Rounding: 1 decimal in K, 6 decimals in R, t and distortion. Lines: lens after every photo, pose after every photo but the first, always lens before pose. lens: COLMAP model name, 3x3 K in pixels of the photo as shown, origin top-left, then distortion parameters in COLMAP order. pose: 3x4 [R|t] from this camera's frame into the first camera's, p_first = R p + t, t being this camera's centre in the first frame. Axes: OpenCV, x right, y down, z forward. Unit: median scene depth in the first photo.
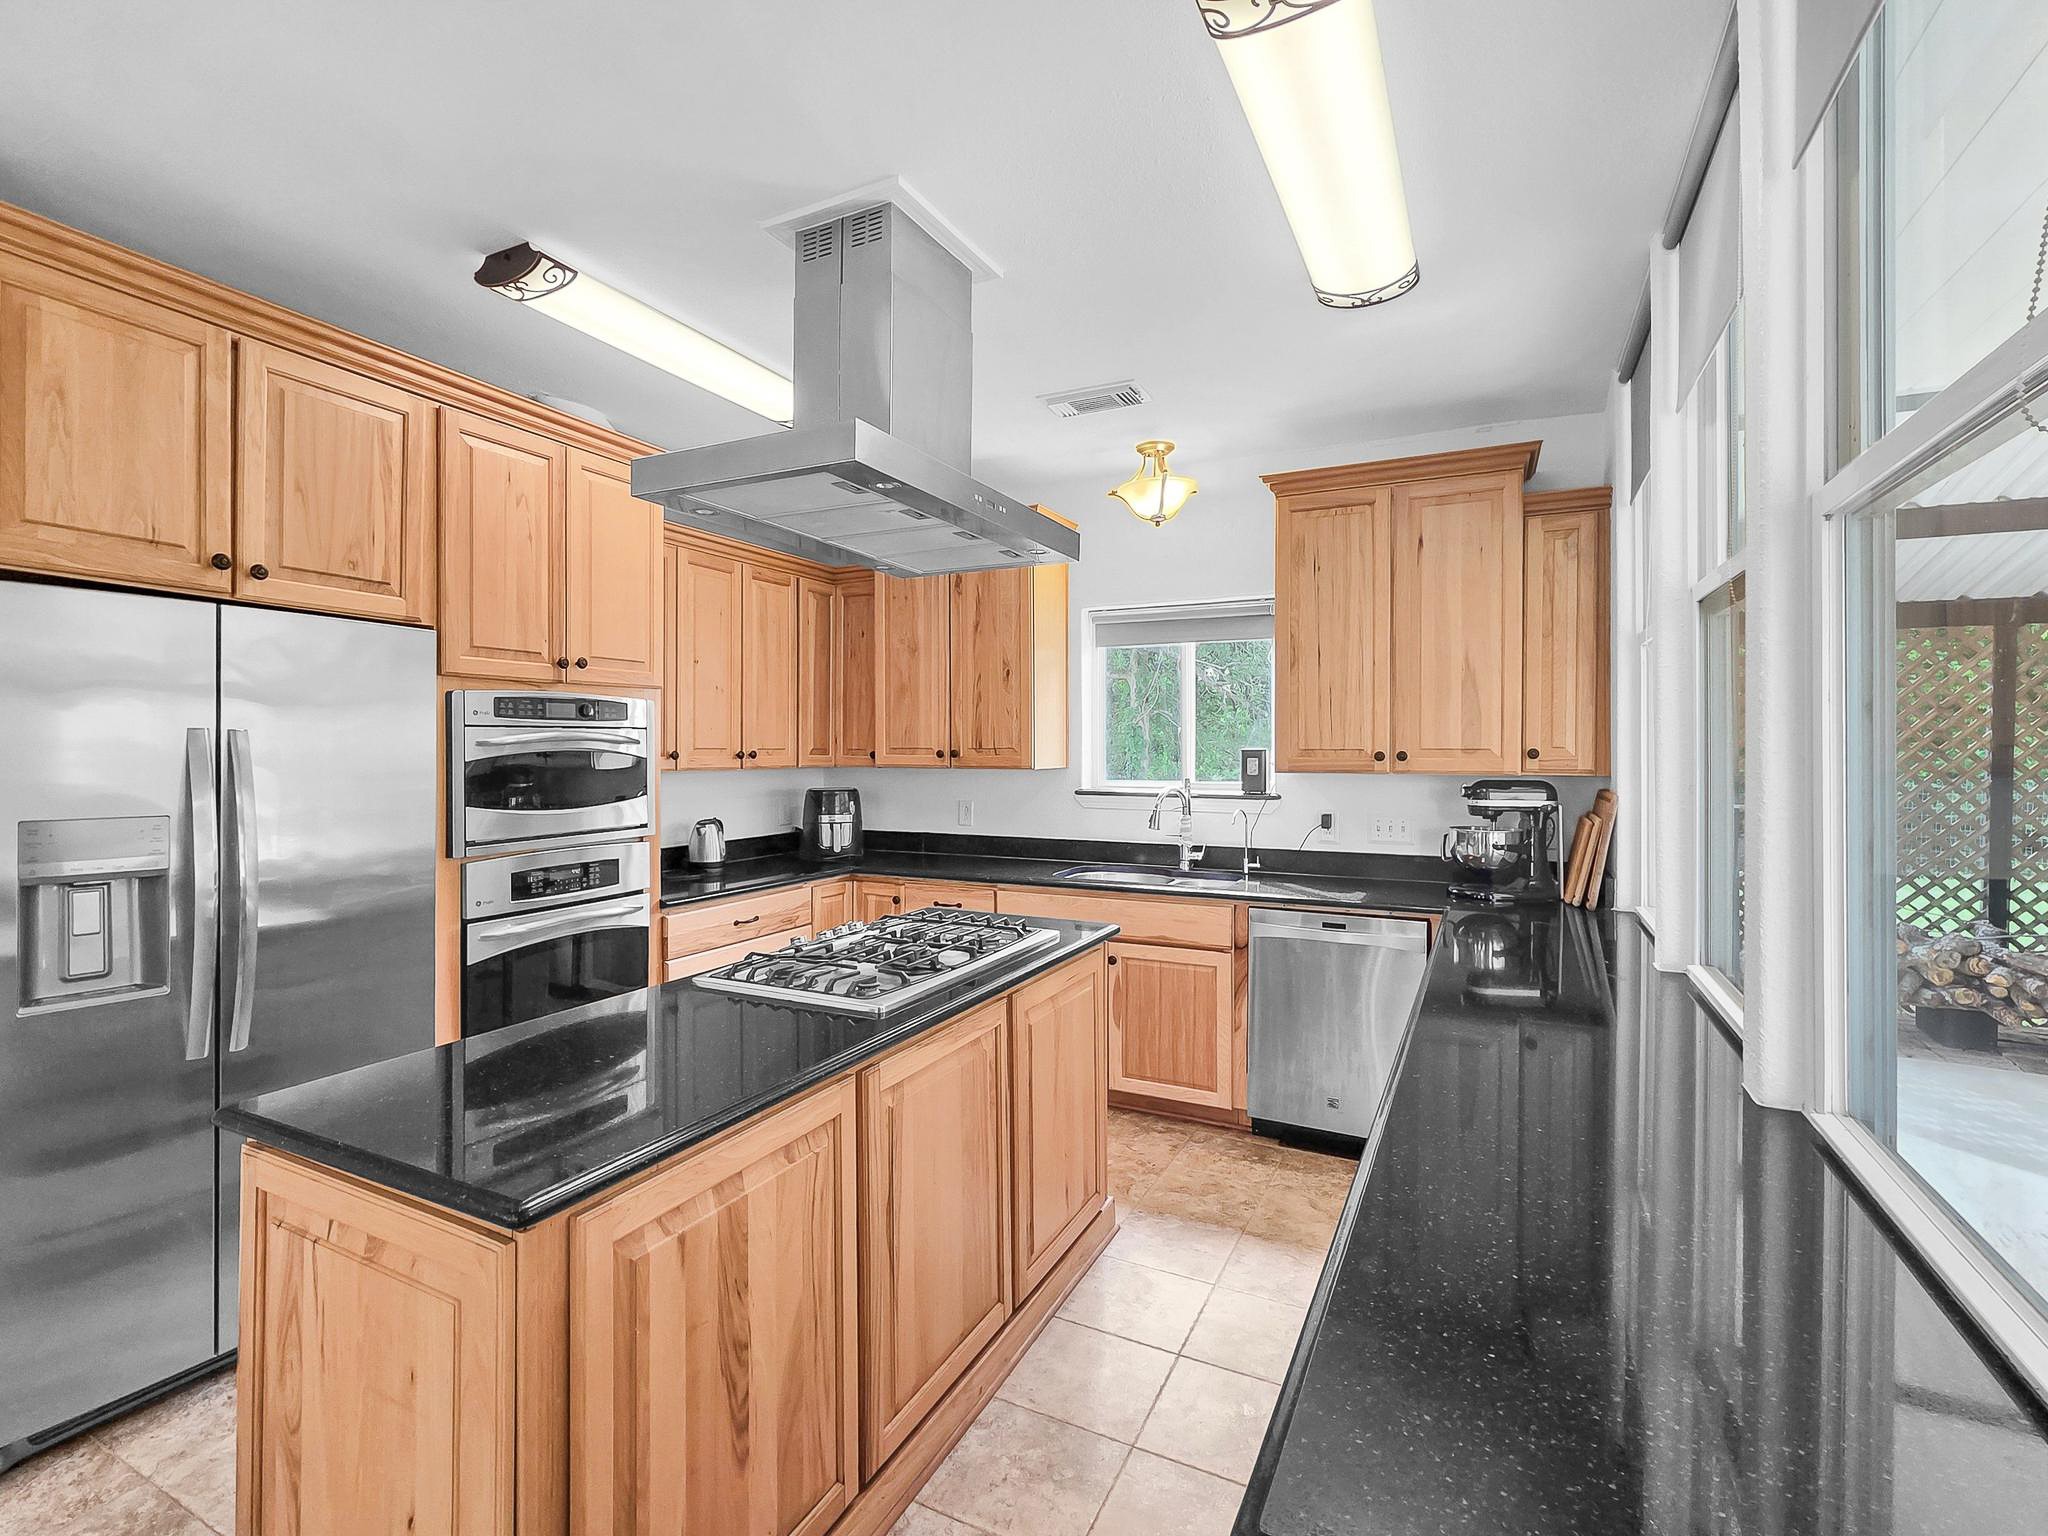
lens RADIAL K [[977.1, 0, 909.6], [0, 977.1, 754.0], [0, 0, 1]] dist [0.001395, 0.000146]
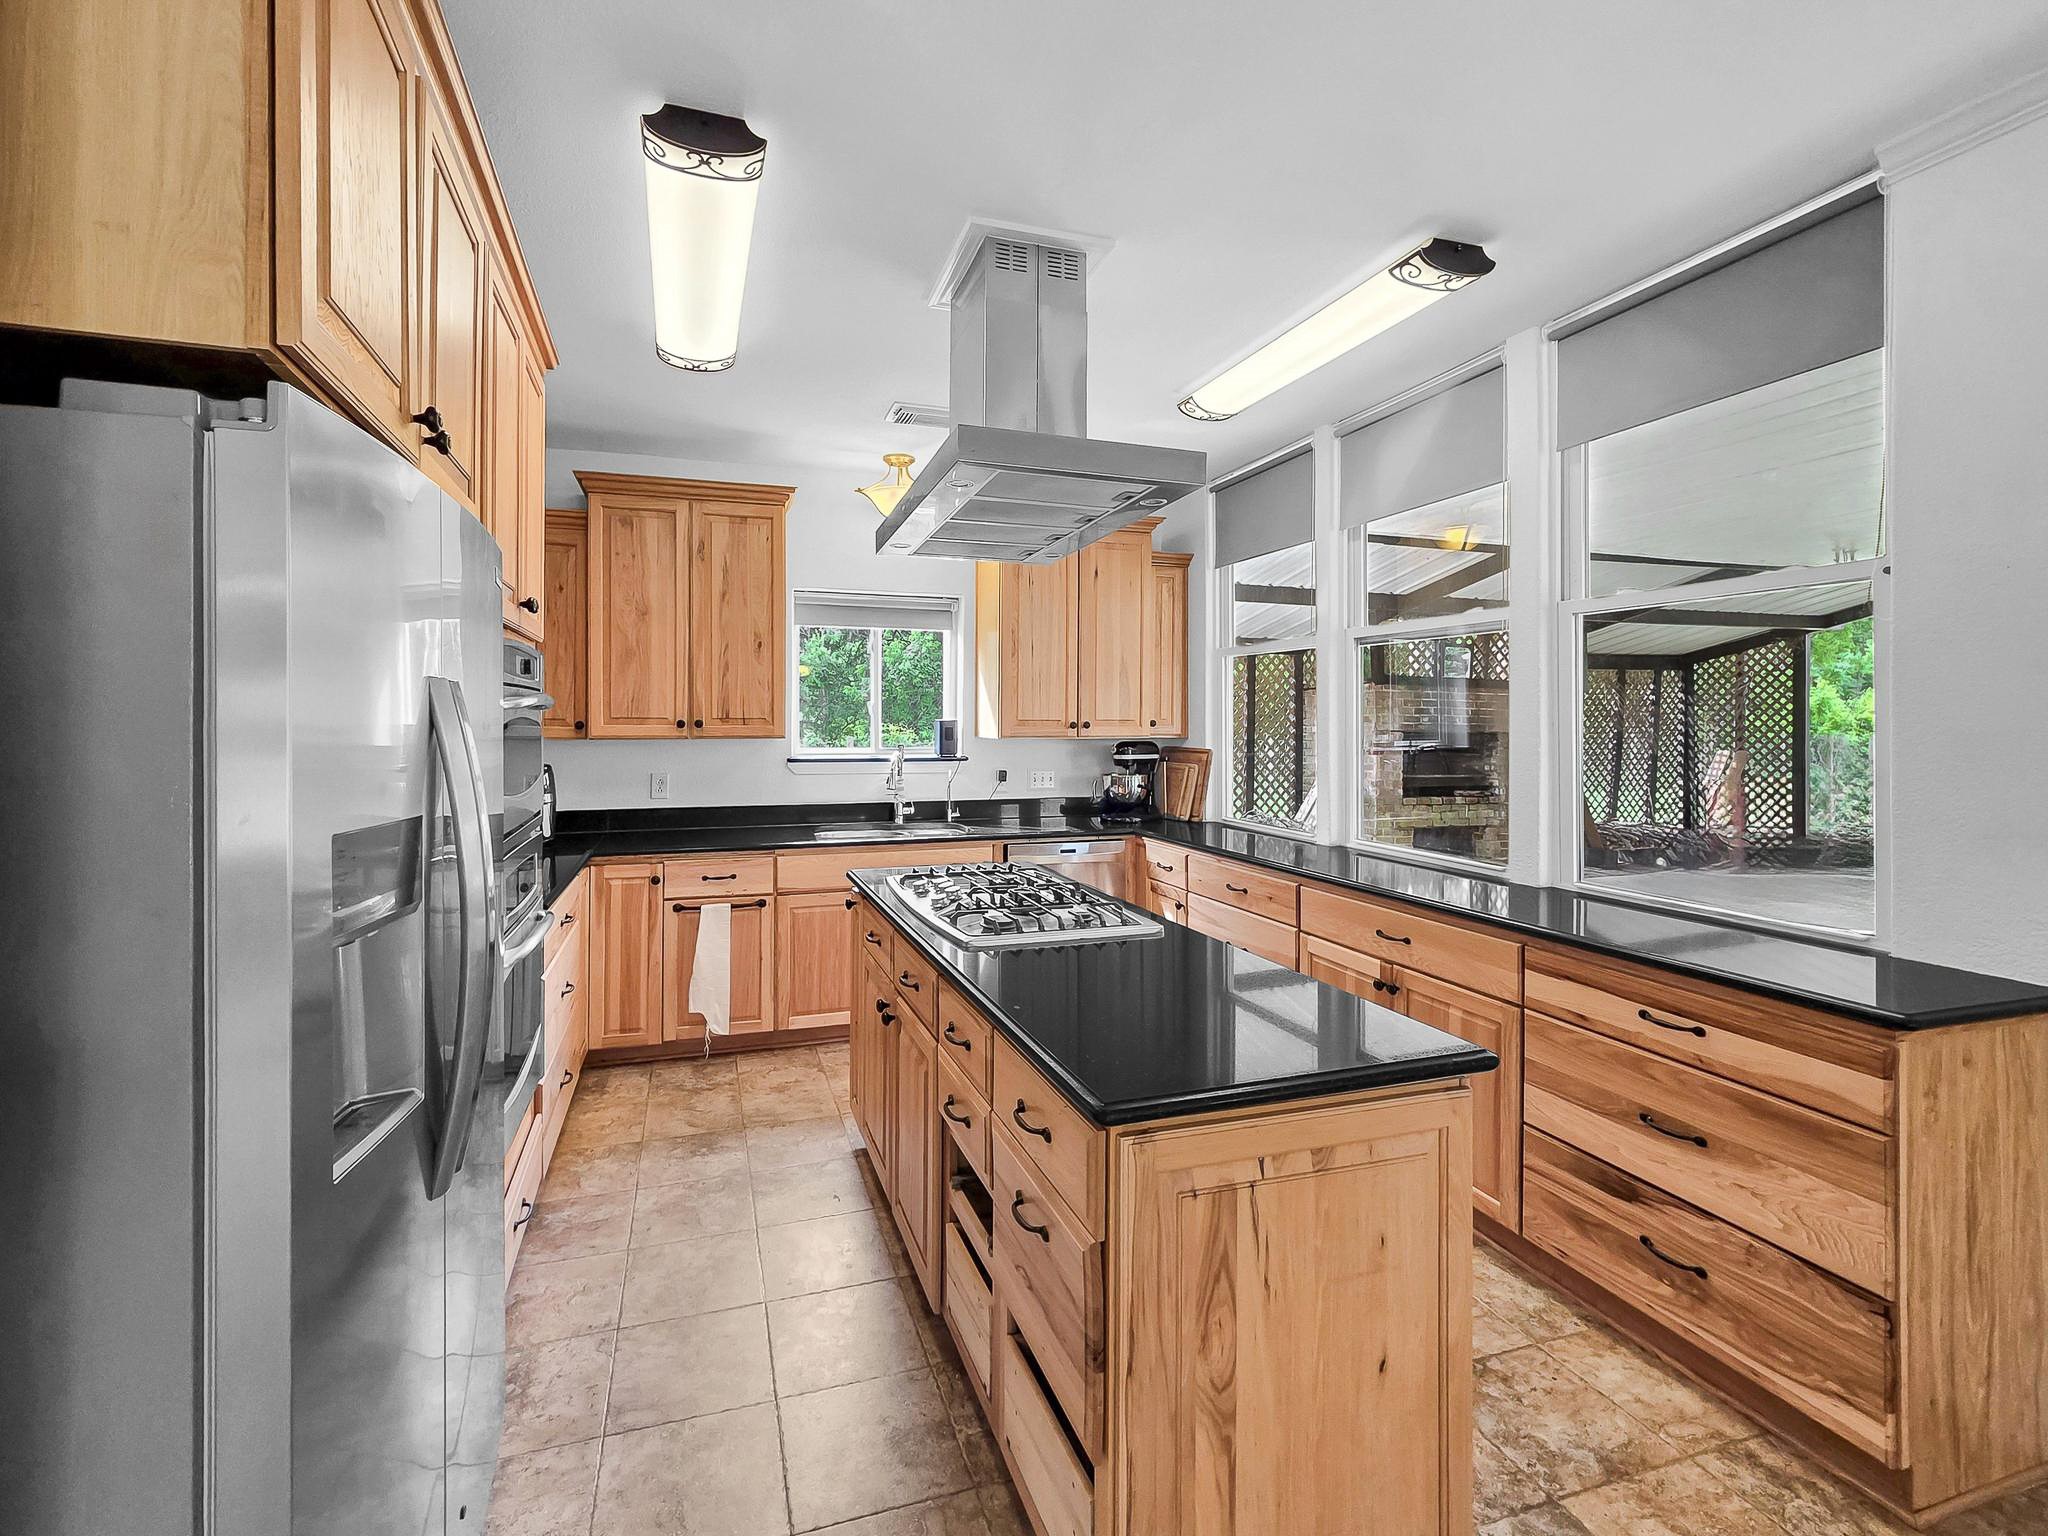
lens RADIAL K [[926.8, 0, 1013.2], [0, 926.8, 723.7], [0, 0, 1]] dist [-0.001099, -0.000142]
pose [[0.679536, 0.001299, 0.733641, -0.468033], [0.002096, 0.999991, -0.003712, 0.004149], [-0.733639, 0.004060, 0.679528, 0.159068]]
